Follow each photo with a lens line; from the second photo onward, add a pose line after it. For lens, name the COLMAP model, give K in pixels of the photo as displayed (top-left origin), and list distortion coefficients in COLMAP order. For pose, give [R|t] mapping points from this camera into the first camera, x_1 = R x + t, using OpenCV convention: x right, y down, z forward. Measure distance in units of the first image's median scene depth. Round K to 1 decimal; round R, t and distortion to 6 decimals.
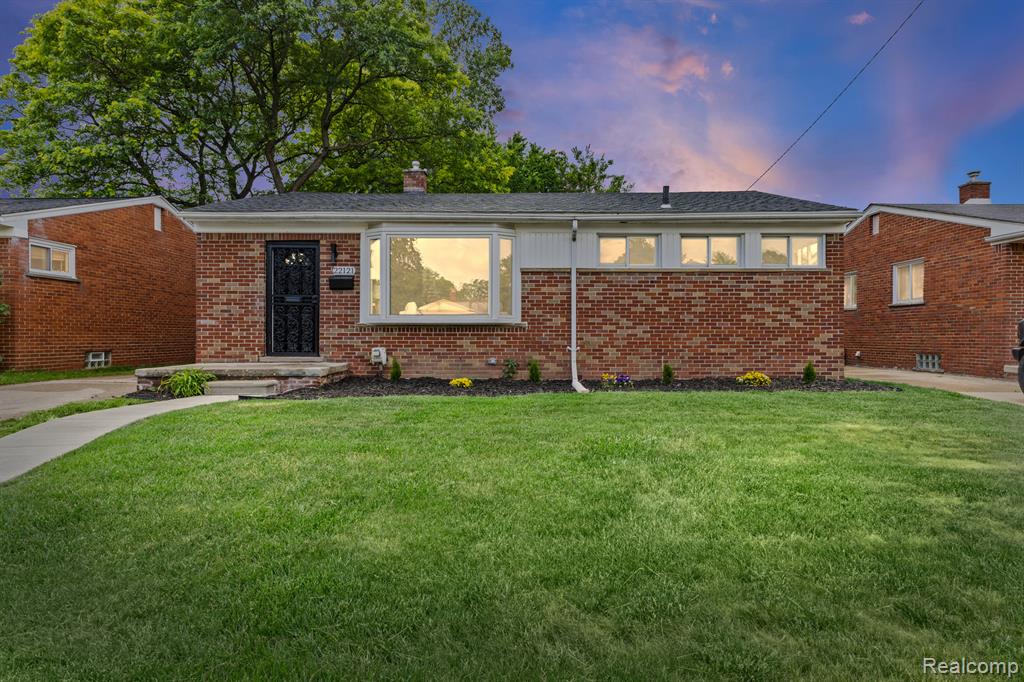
lens RADIAL K [[583.6, 0, 512.3], [0, 583.6, 333.7], [0, 0, 1]] dist [-0.000298, 0.000843]
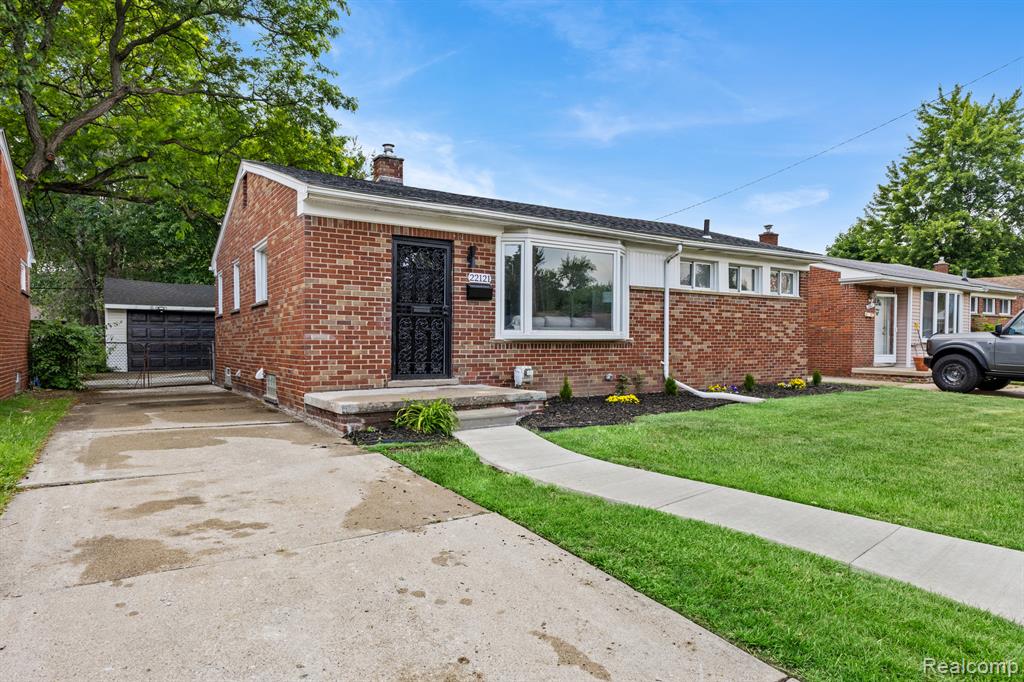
lens RADIAL K [[642.7, 0, 511.8], [0, 642.7, 346.9], [0, 0, 1]] dist [0.005958, -0.000083]
pose [[0.816388, -0.005906, 0.577473, -0.800827], [-0.000443, 0.999941, 0.010853, -0.016397], [-0.577503, -0.009116, 0.816338, 0.192668]]
